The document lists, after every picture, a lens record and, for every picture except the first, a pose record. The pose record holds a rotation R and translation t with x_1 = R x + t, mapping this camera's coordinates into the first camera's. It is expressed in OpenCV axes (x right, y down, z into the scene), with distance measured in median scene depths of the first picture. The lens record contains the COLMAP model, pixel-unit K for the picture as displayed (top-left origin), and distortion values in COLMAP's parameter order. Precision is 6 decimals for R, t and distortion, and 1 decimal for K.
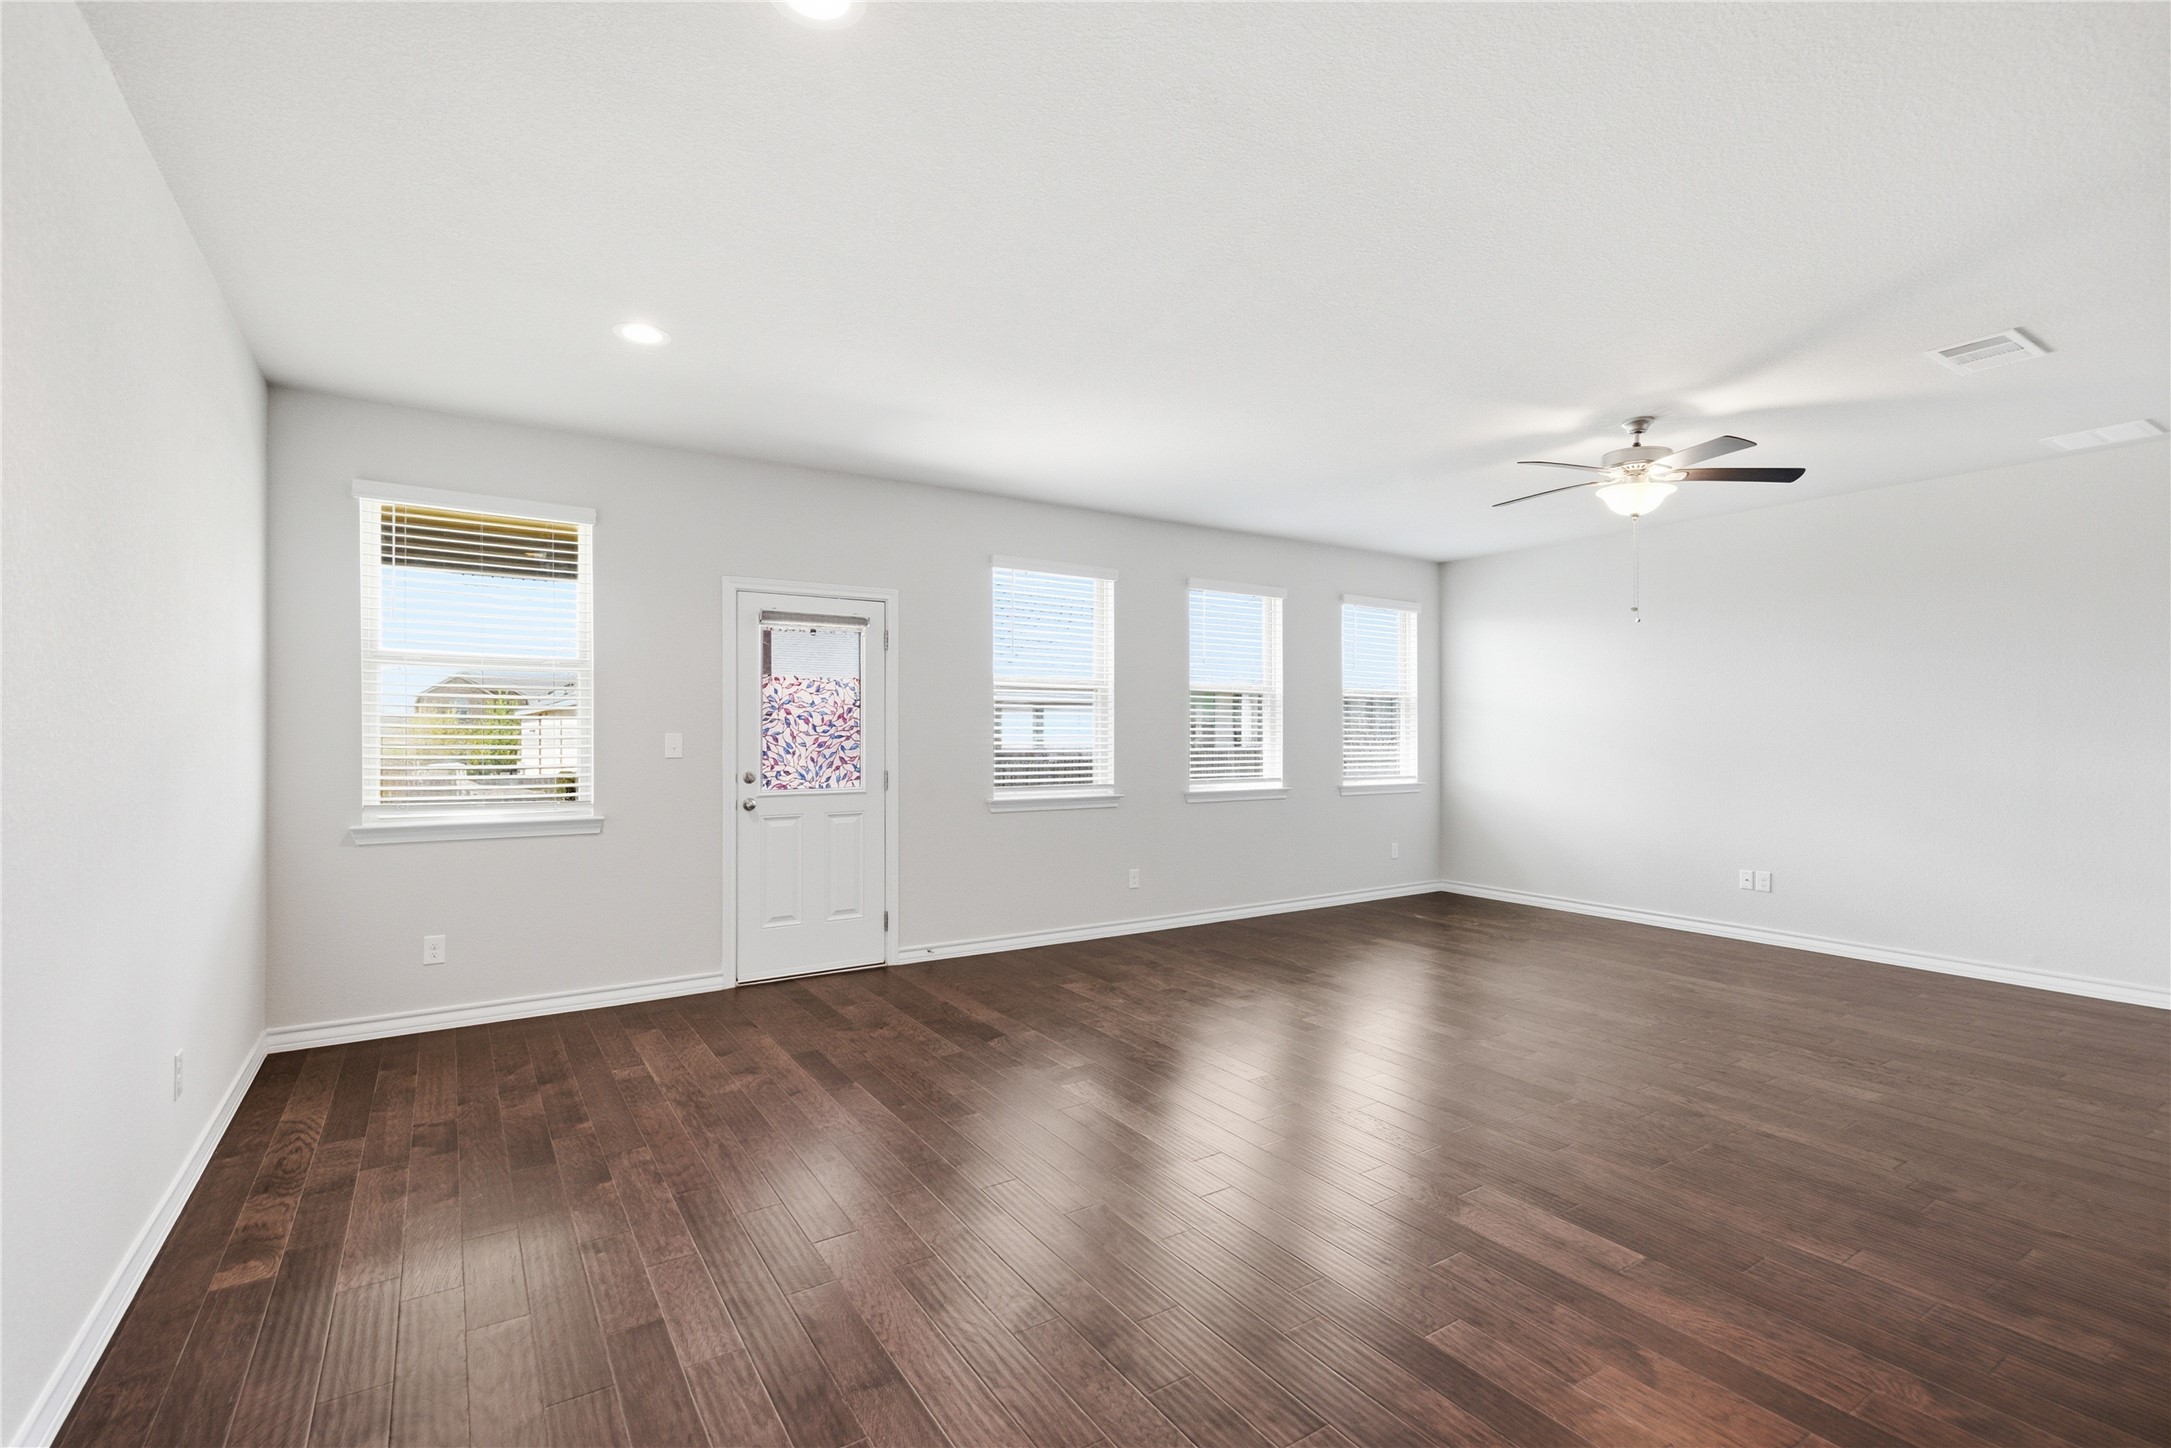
lens RADIAL K [[971.7, 0, 1085.5], [0, 971.7, 724.0], [0, 0, 1]] dist [0.004628, -0.000402]
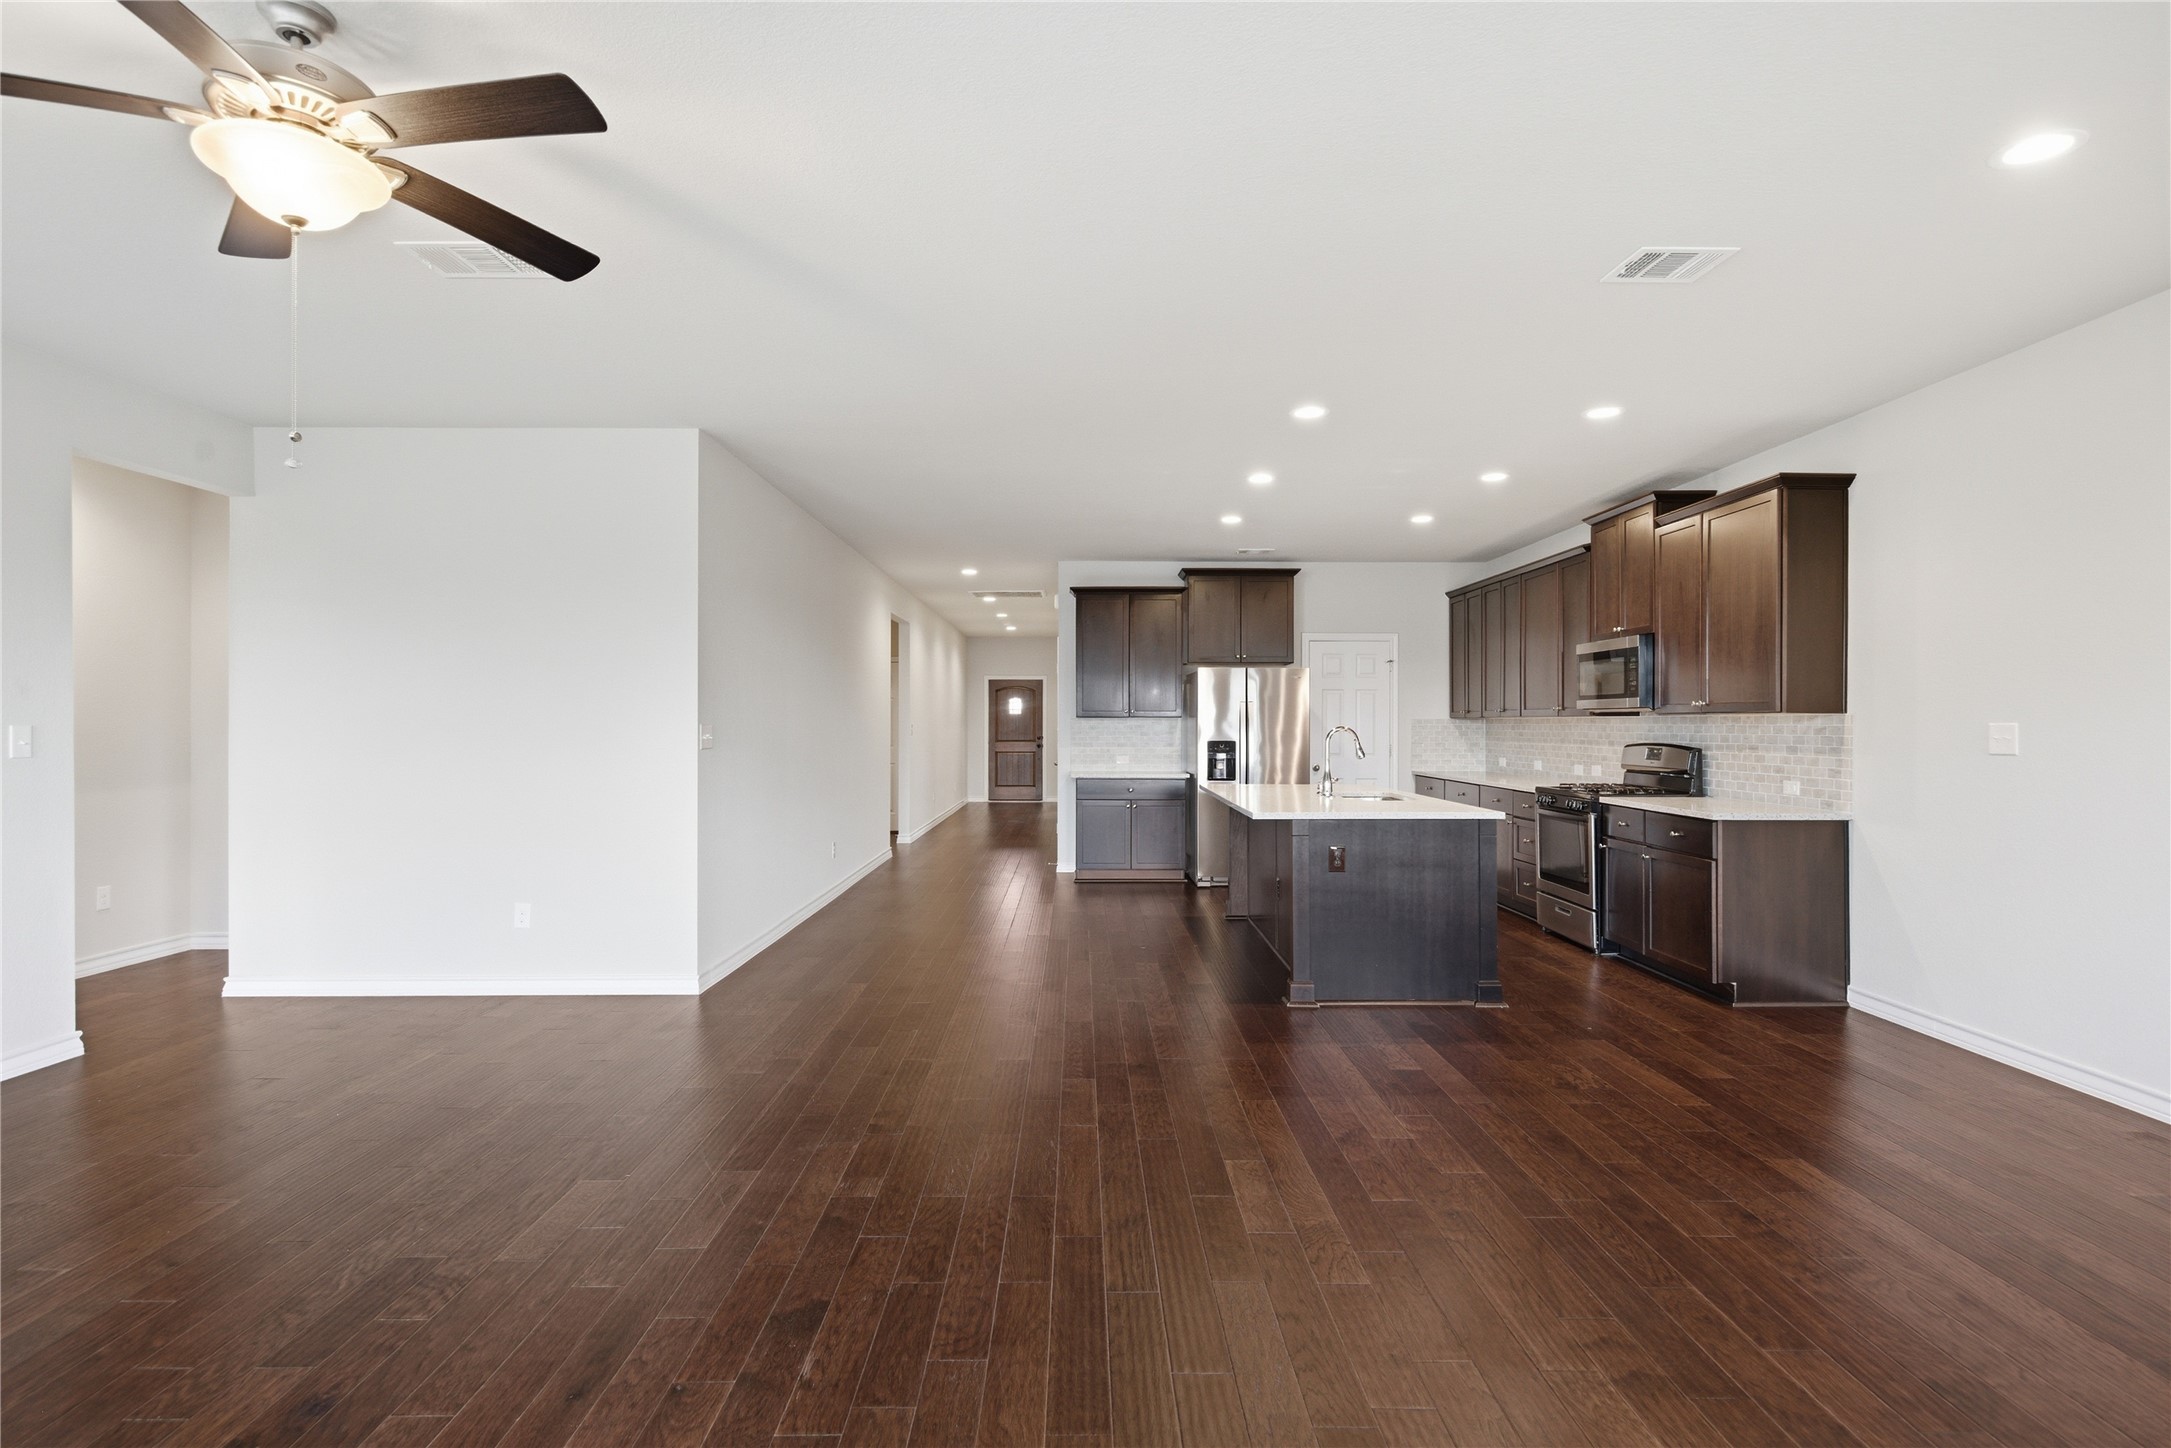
lens RADIAL K [[1071.4, 0, 1088.7], [0, 1071.4, 727.3], [0, 0, 1]] dist [0.004466, -0.000522]
pose [[-0.842700, -0.004734, 0.538363, 0.005887], [-0.007179, 0.999971, -0.002445, 0.010183], [-0.538336, -0.005925, -0.842710, 1.044735]]
